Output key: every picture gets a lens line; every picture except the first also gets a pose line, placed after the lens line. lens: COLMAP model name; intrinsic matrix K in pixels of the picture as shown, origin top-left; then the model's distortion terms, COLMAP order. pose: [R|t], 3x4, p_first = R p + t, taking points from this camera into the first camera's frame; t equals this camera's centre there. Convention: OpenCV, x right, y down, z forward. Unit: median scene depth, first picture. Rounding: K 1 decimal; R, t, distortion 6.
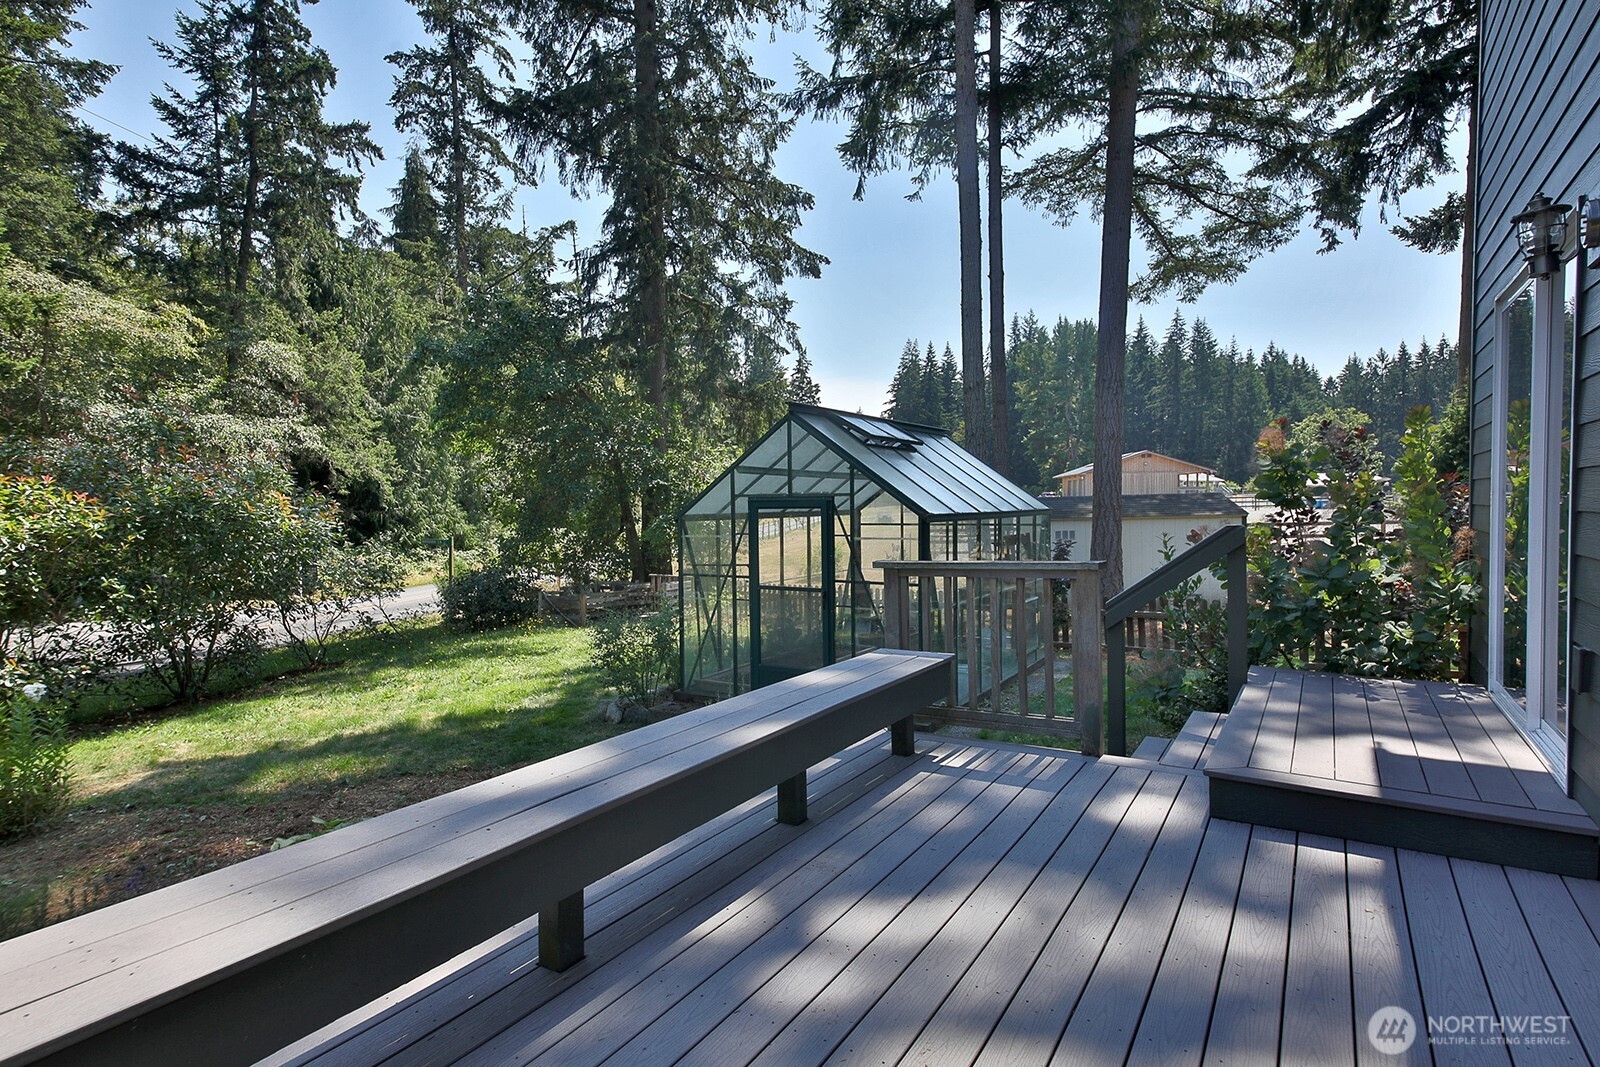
lens RADIAL K [[859.3, 0, 800.0], [0, 859.3, 533.5], [0, 0, 1]] dist [0.037436, -0.000560]
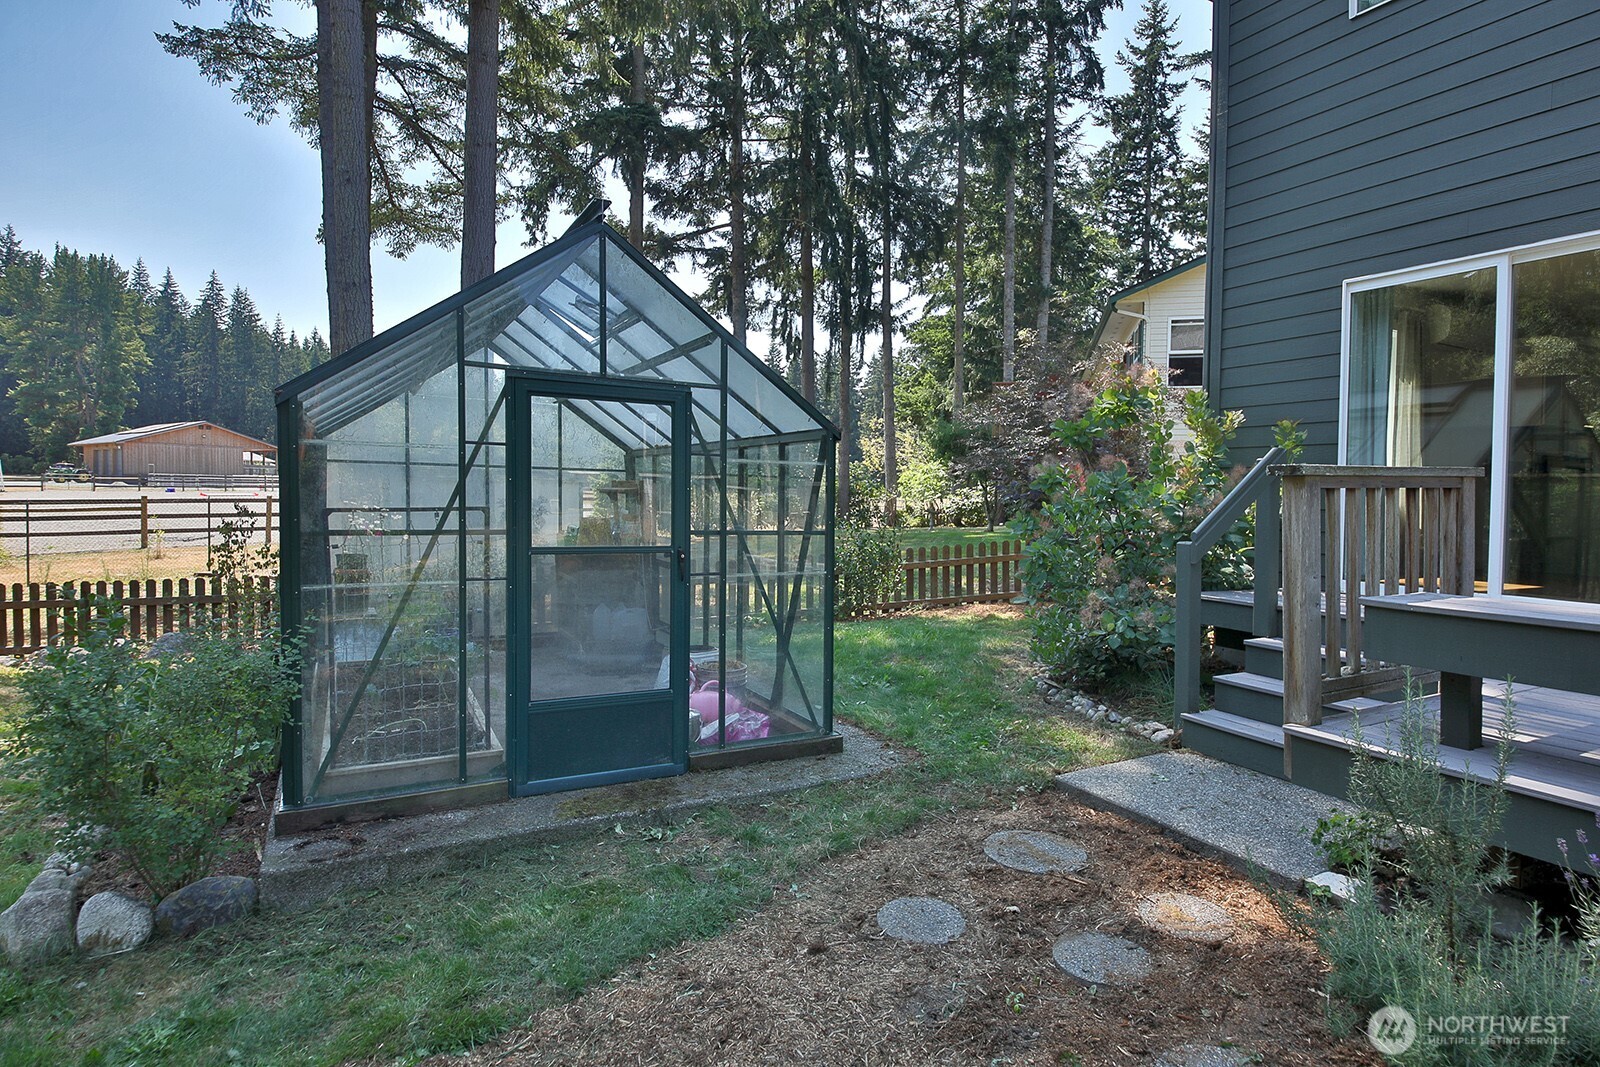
lens RADIAL K [[836.2, 0, 800.0], [0, 836.2, 533.5], [0, 0, 1]] dist [-0.002870, -0.001109]
pose [[0.512156, -0.019456, 0.858672, -0.015948], [0.002861, 0.999776, 0.020947, 0.001758], [-0.858888, -0.008271, 0.512097, 0.024543]]
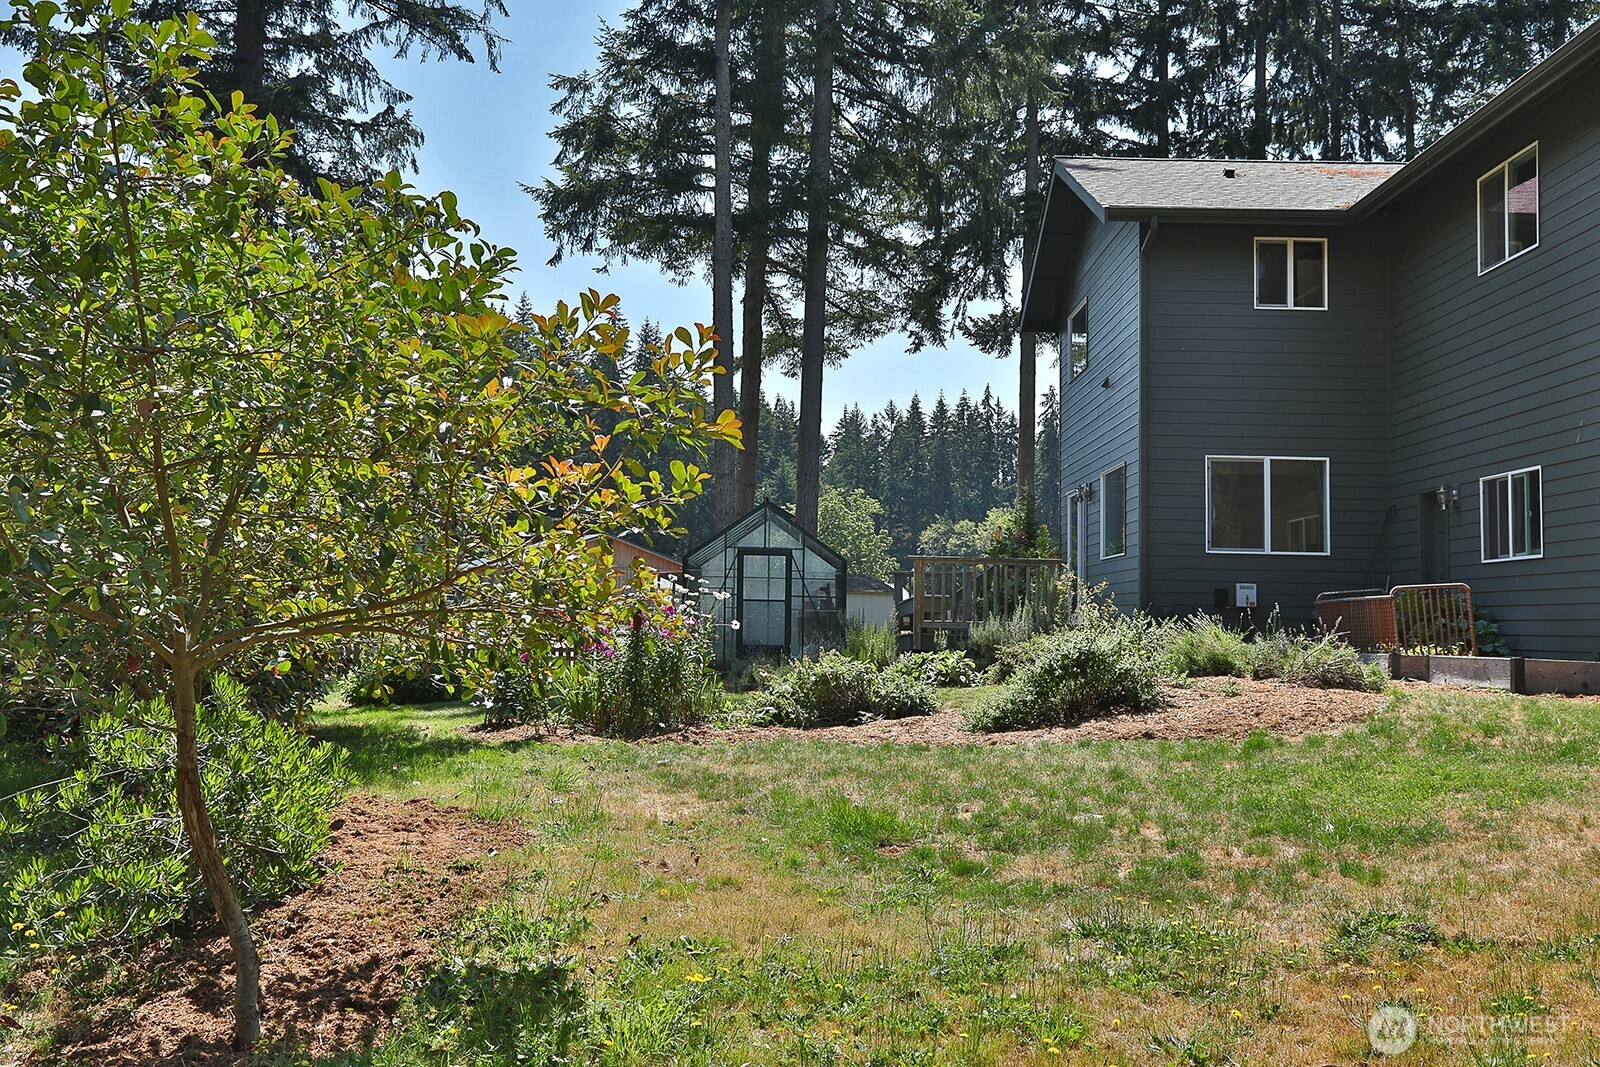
lens RADIAL K [[1683.2, 0, 800.0], [0, 1683.2, 533.5], [0, 0, 1]] dist [0.003528, 0.001416]
pose [[0.857611, 0.058121, 0.511003, -0.069407], [-0.012932, 0.995717, -0.091548, 0.009808], [-0.514135, 0.071905, 0.854690, -0.081885]]
